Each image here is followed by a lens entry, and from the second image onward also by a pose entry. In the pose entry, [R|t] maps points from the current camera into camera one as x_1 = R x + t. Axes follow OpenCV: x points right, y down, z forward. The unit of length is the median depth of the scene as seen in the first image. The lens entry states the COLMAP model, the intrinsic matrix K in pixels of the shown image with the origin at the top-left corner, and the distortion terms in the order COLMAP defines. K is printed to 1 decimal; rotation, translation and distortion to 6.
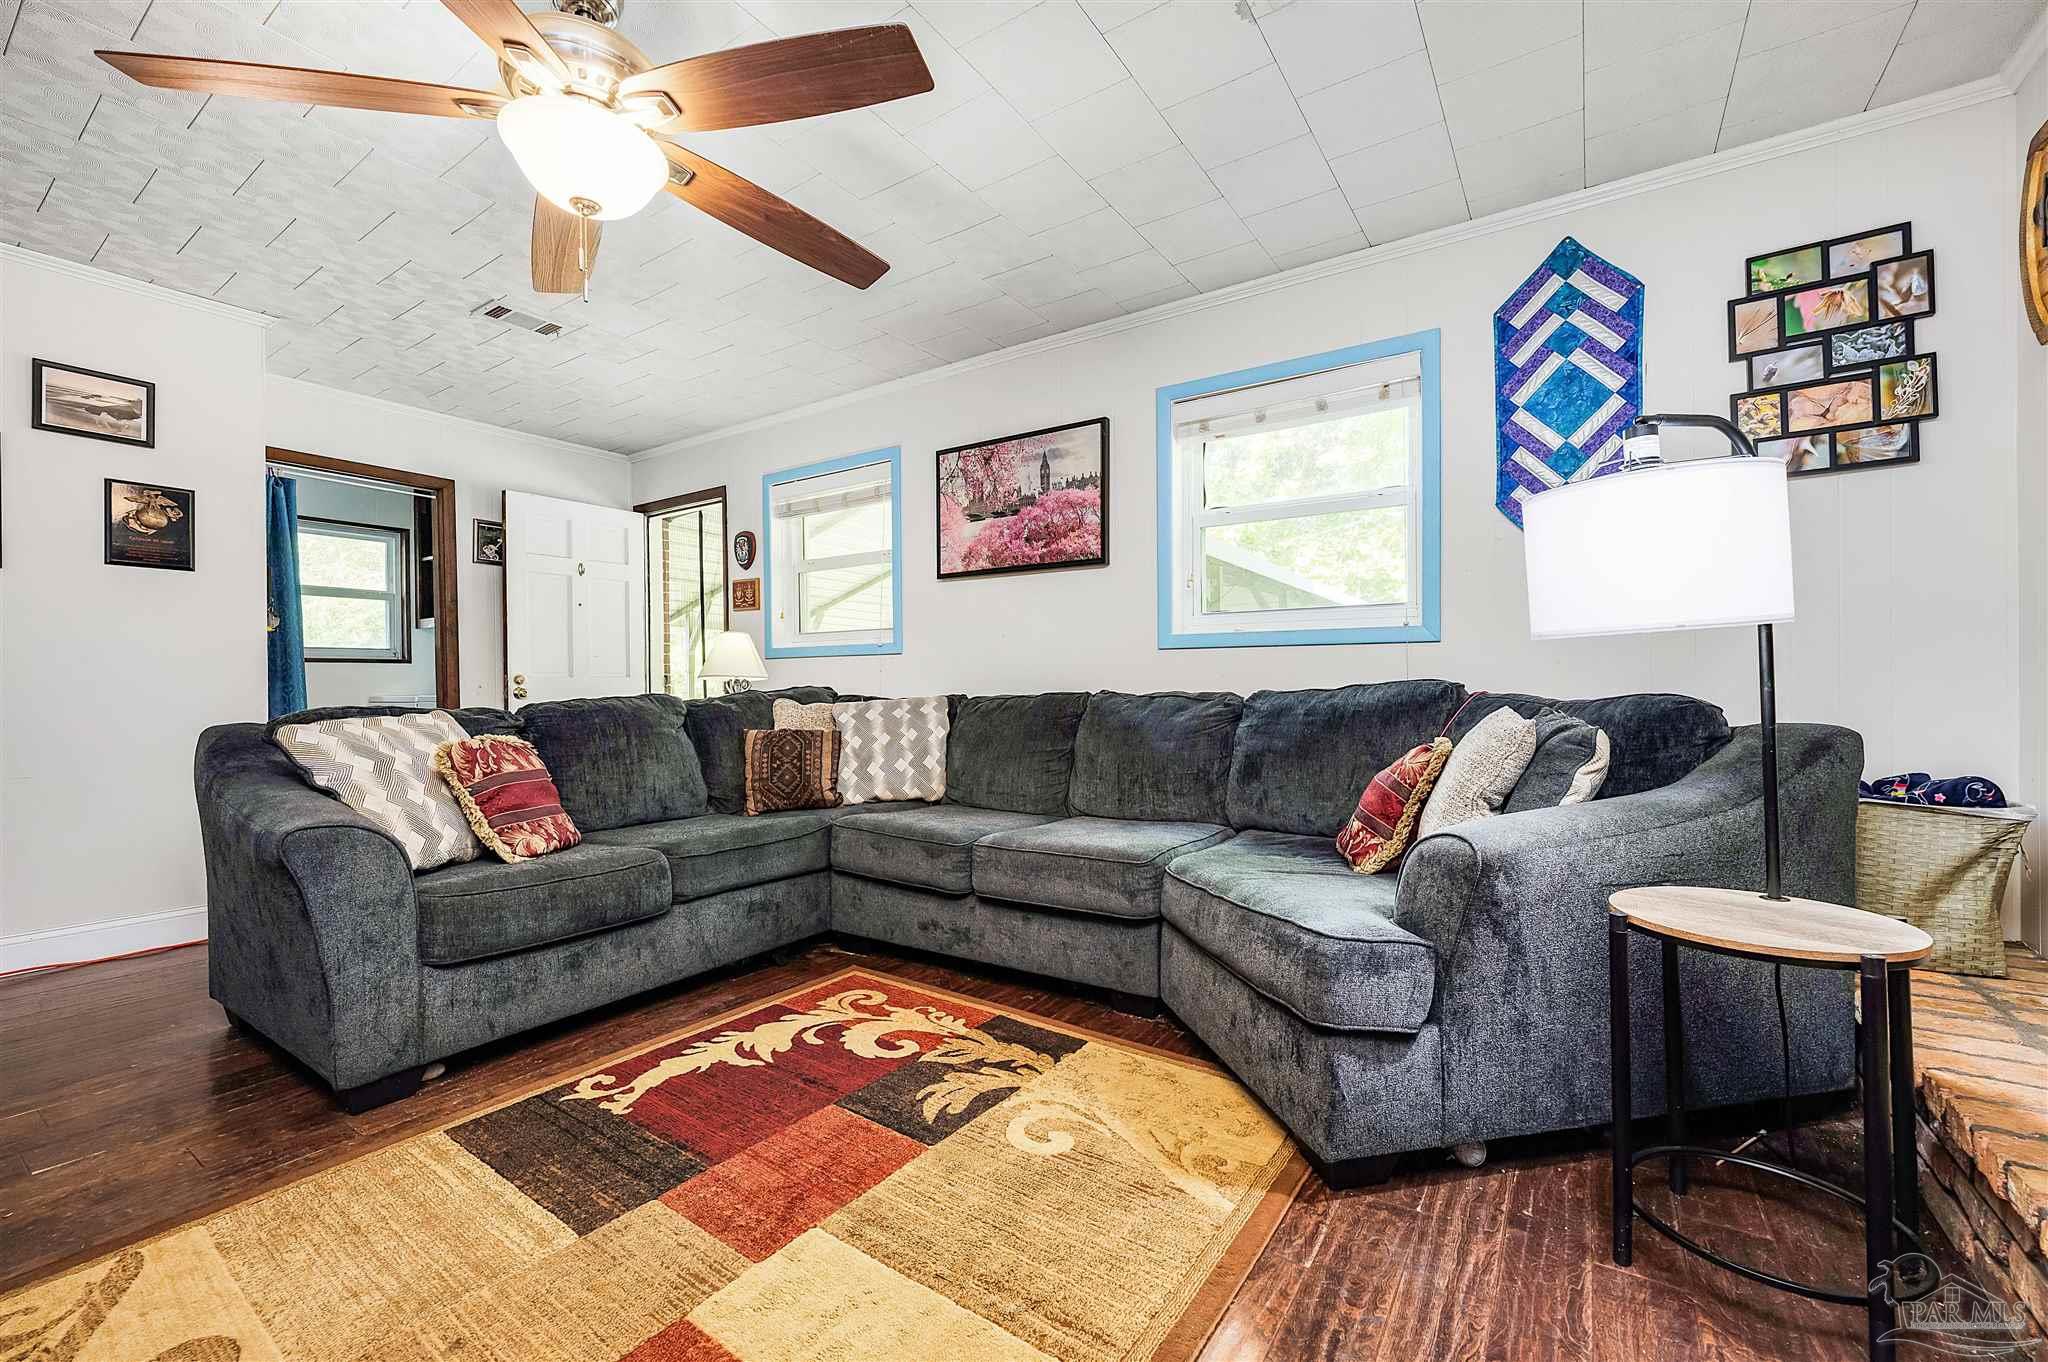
lens RADIAL K [[878.9, 0, 964.0], [0, 878.9, 677.1], [0, 0, 1]] dist [0.004247, -0.000519]
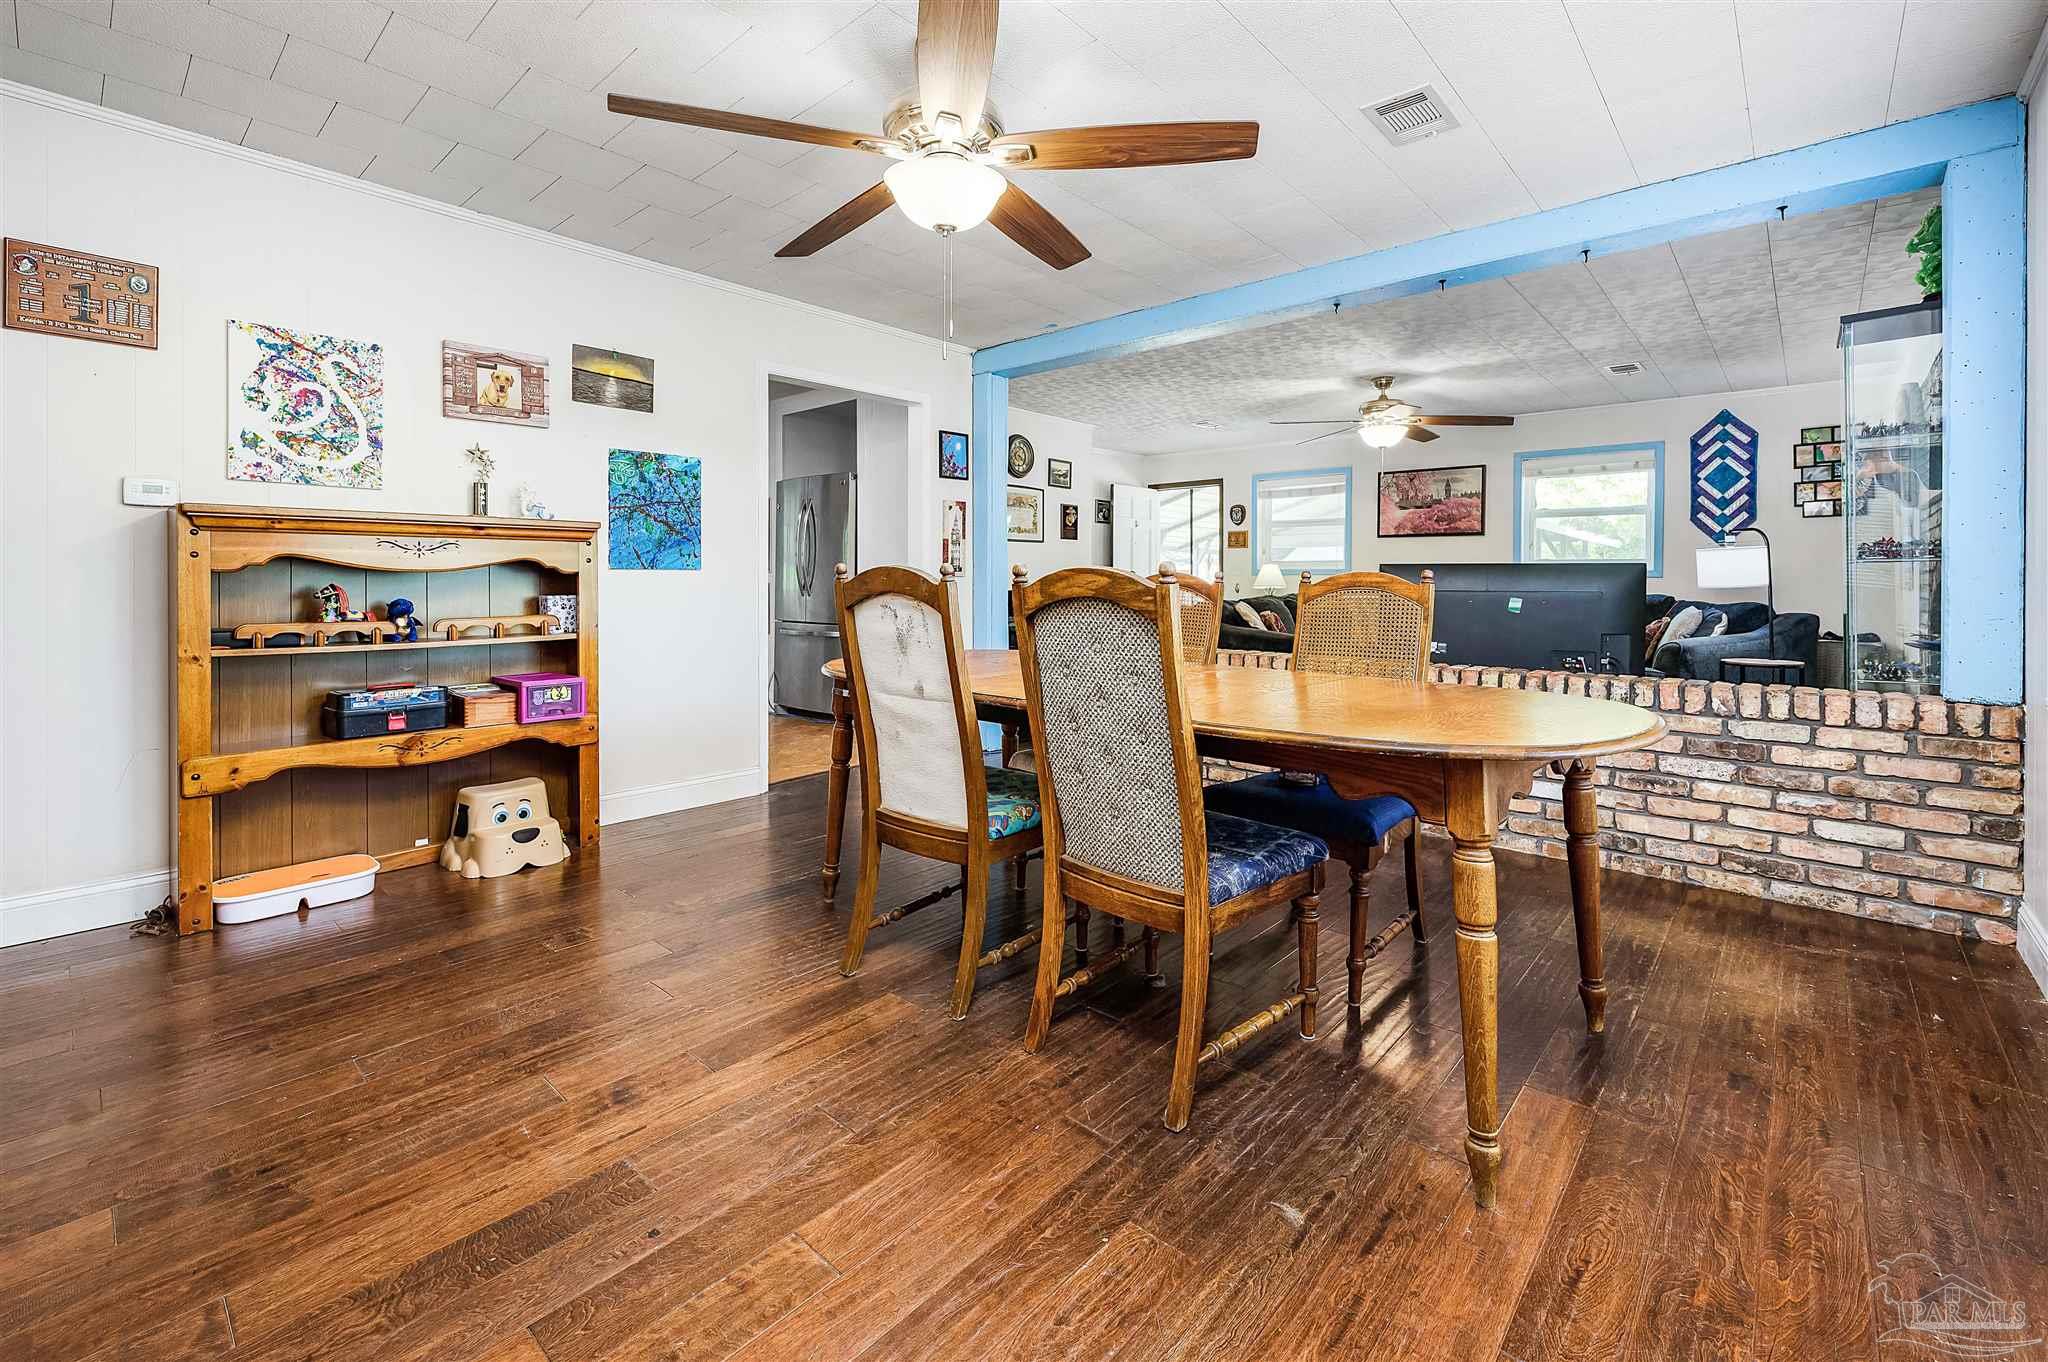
lens RADIAL K [[878.9, 0, 981.3], [0, 878.9, 584.9], [0, 0, 1]] dist [0.004247, -0.000519]
pose [[0.991977, 0.011931, -0.125853, -0.977562], [-0.009886, 0.999809, 0.016862, -0.043805], [0.126031, -0.015483, 0.991906, -1.581042]]
